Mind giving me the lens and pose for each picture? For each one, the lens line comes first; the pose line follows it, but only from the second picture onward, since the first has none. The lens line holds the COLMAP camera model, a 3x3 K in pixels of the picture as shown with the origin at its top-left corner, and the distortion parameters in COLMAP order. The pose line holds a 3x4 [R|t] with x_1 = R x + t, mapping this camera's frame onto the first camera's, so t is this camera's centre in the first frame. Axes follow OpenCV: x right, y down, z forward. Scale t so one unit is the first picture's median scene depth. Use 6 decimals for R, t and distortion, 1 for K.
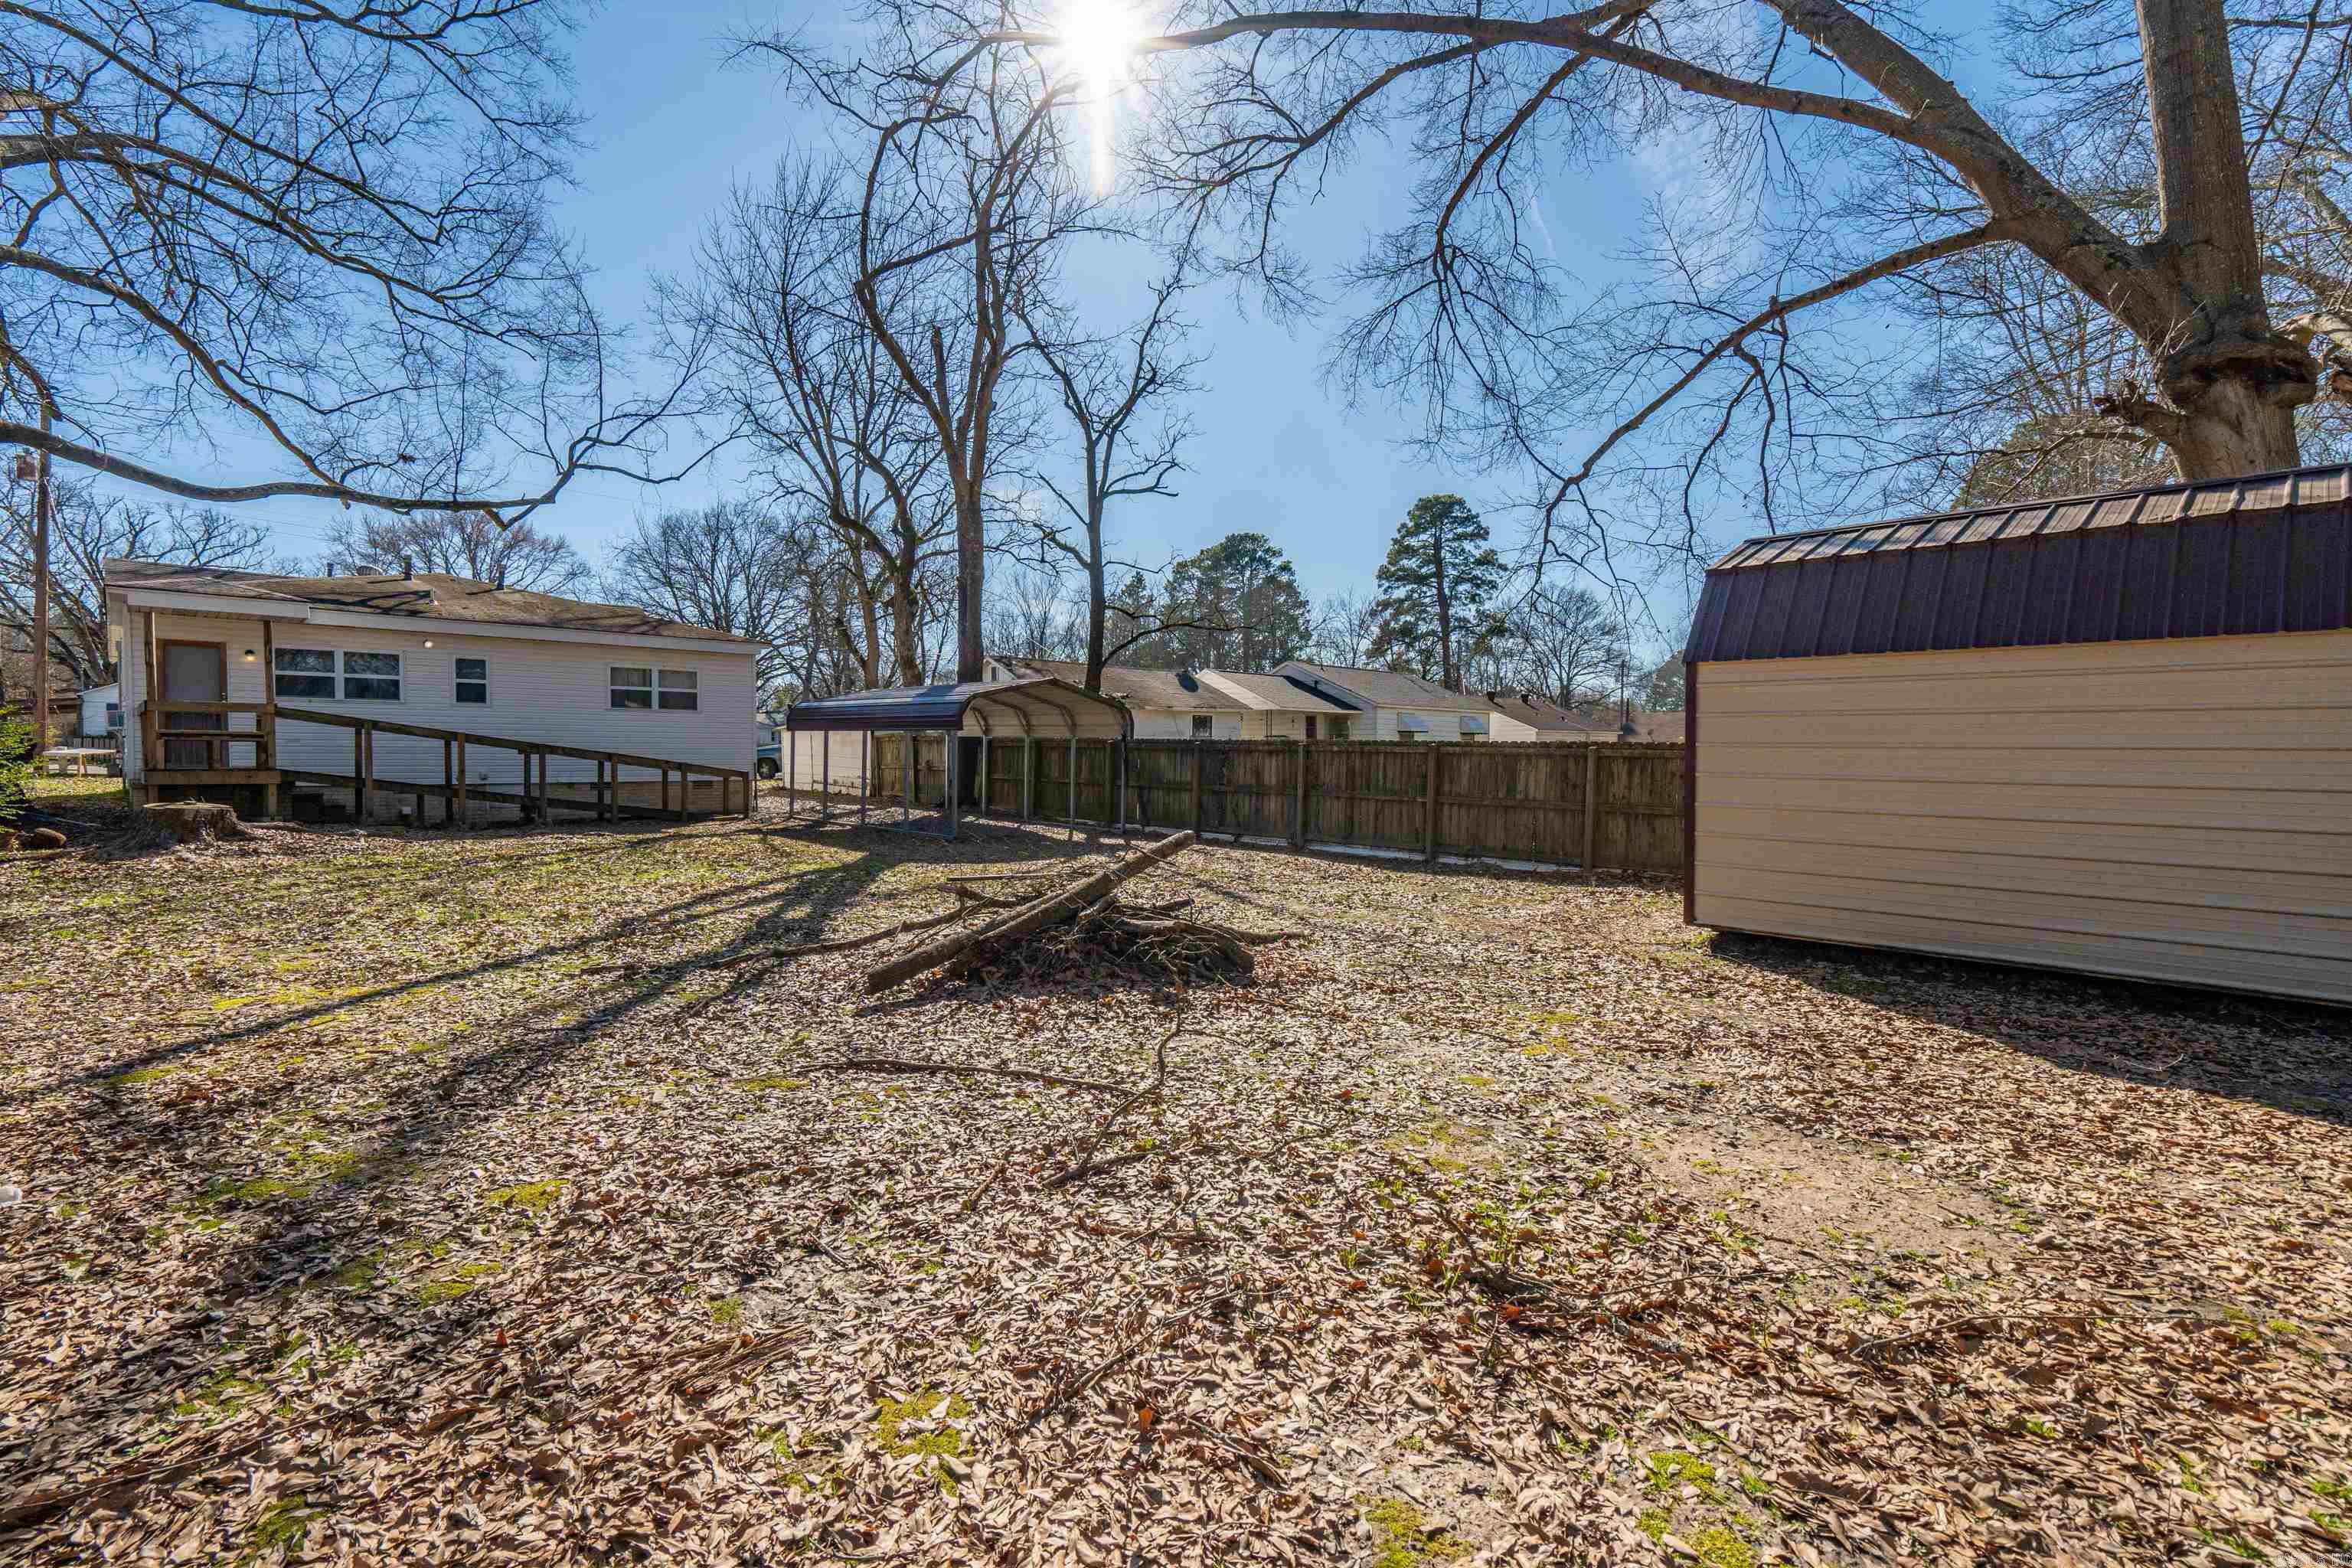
lens RADIAL K [[1091.7, 0, 1176.0], [0, 1091.7, 784.0], [0, 0, 1]] dist [0.001680, 0.003650]
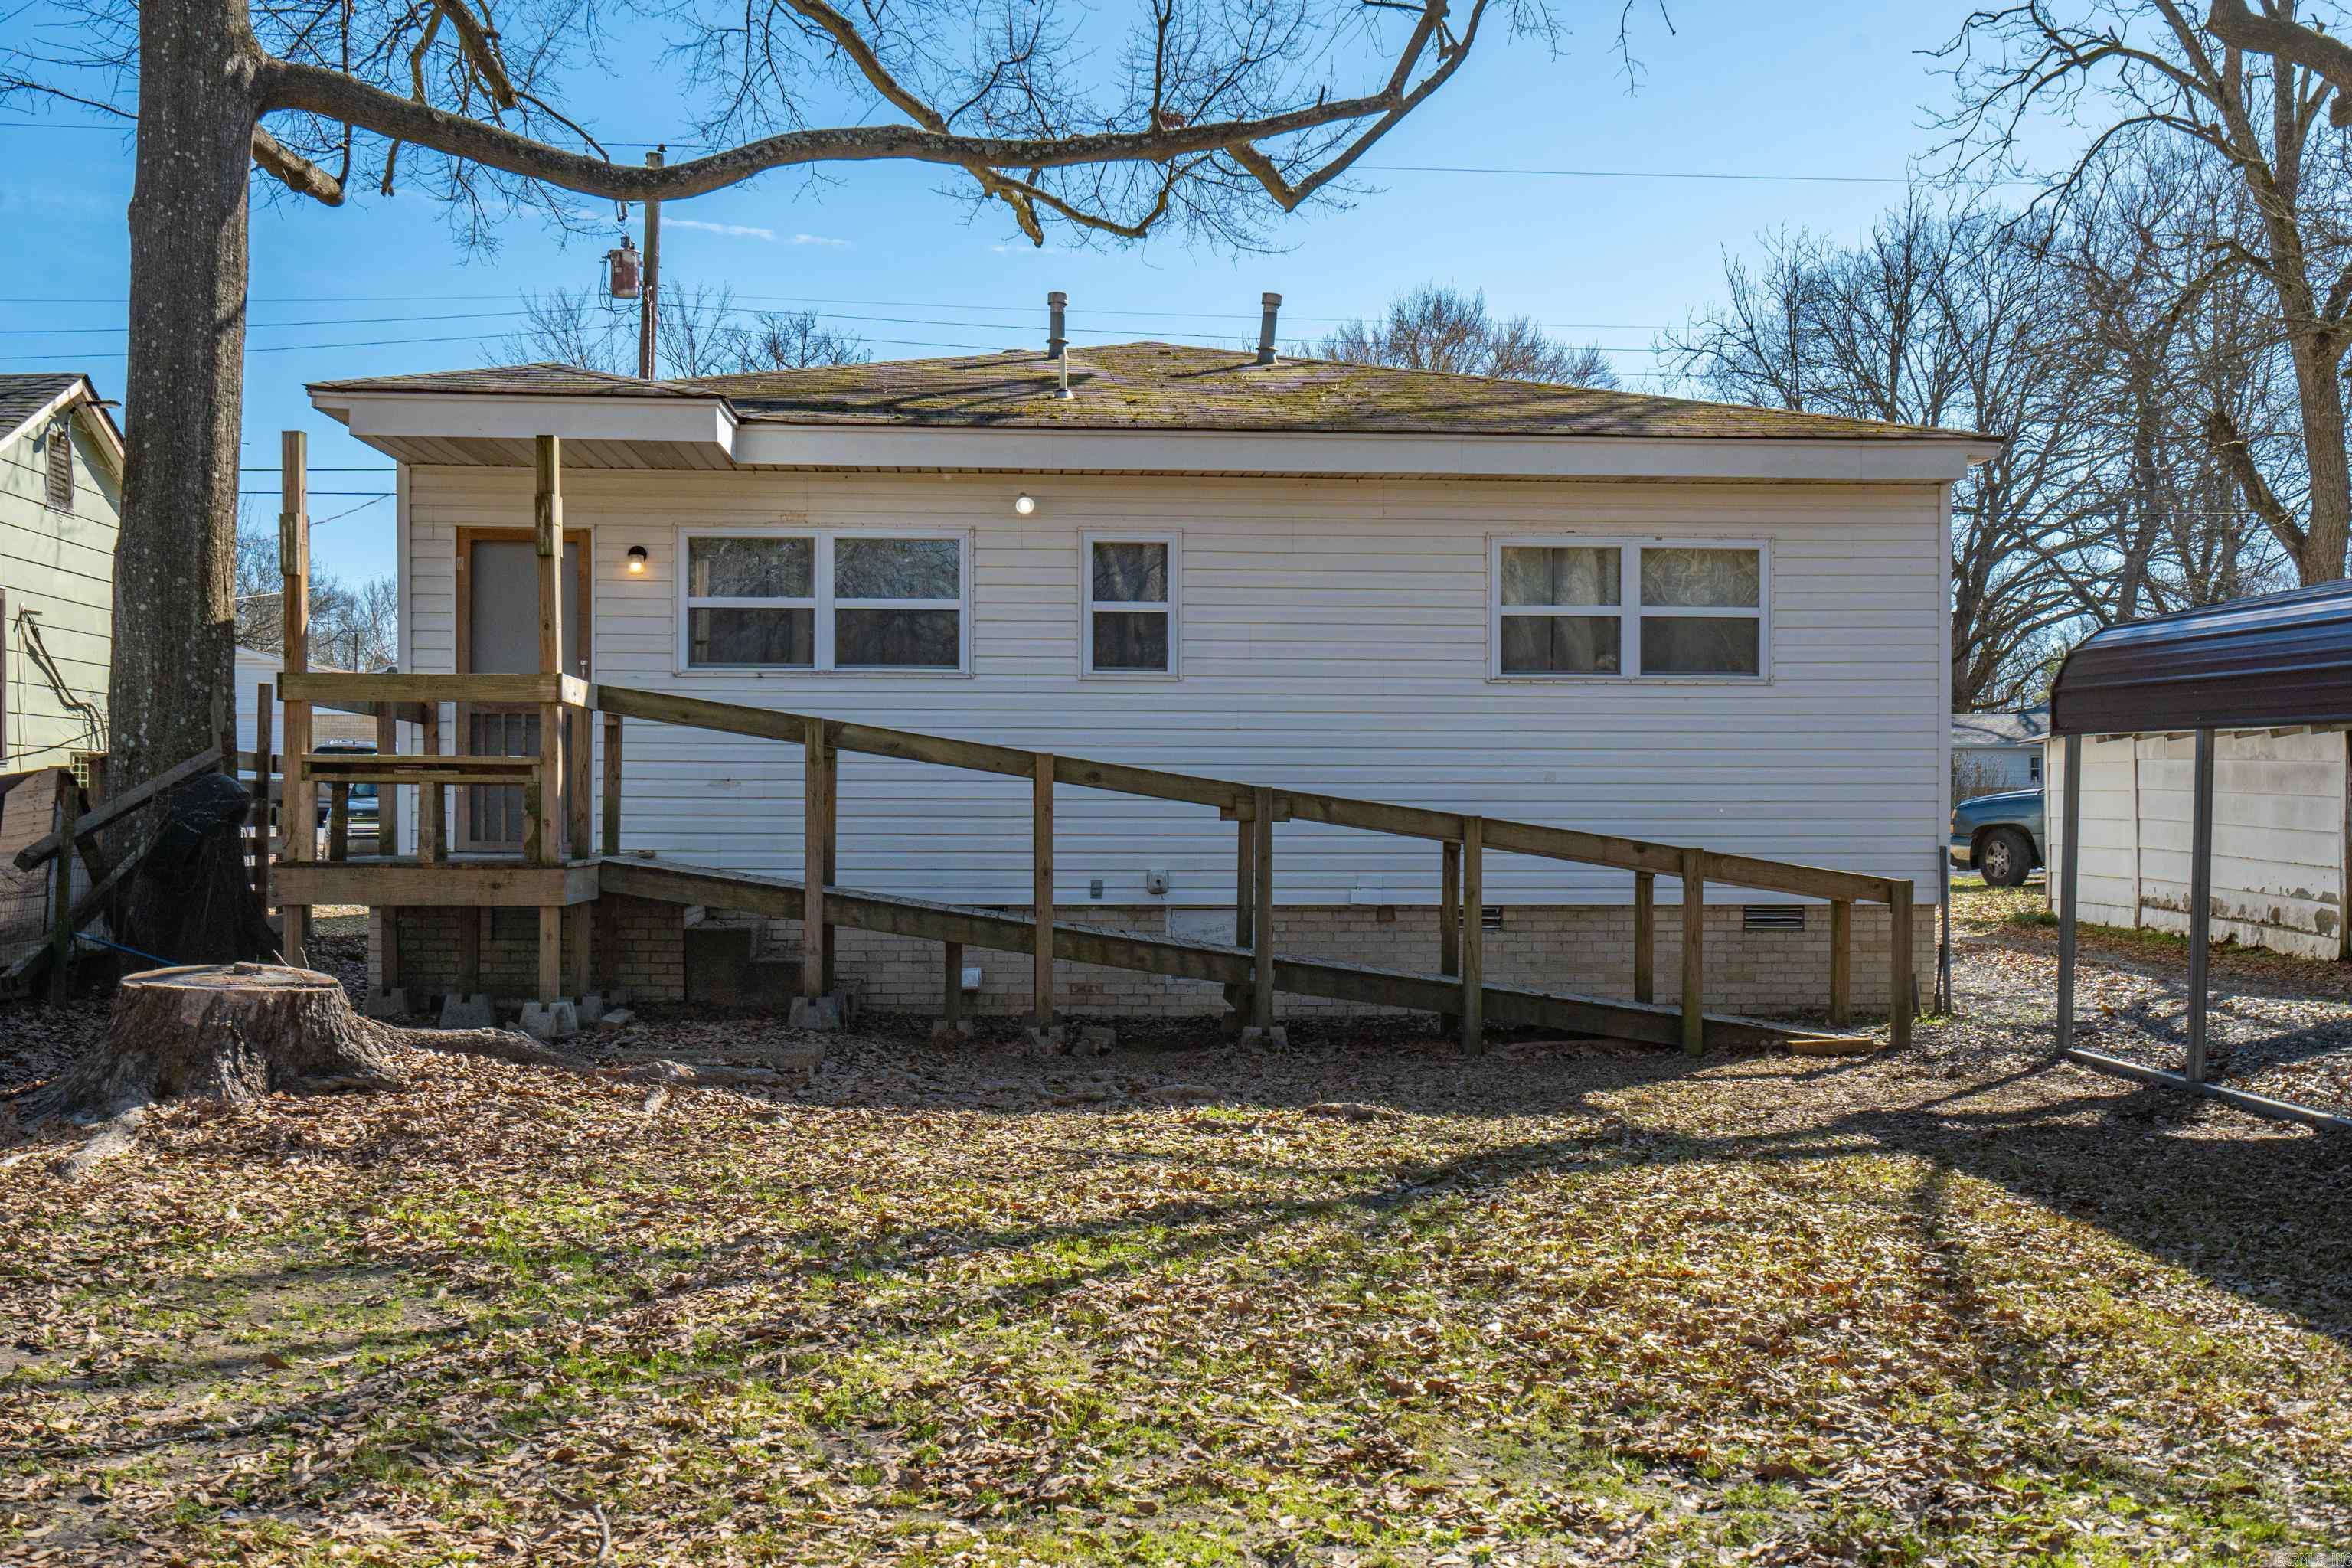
lens RADIAL K [[2423.2, 0, 1176.0], [0, 2423.2, 784.0], [0, 0, 1]] dist [0.011822, 0.007700]
pose [[0.766258, -0.008207, -0.642481, -0.132977], [-0.016558, 0.999334, -0.032513, -0.012573], [0.642320, 0.035551, 0.765612, 0.396932]]
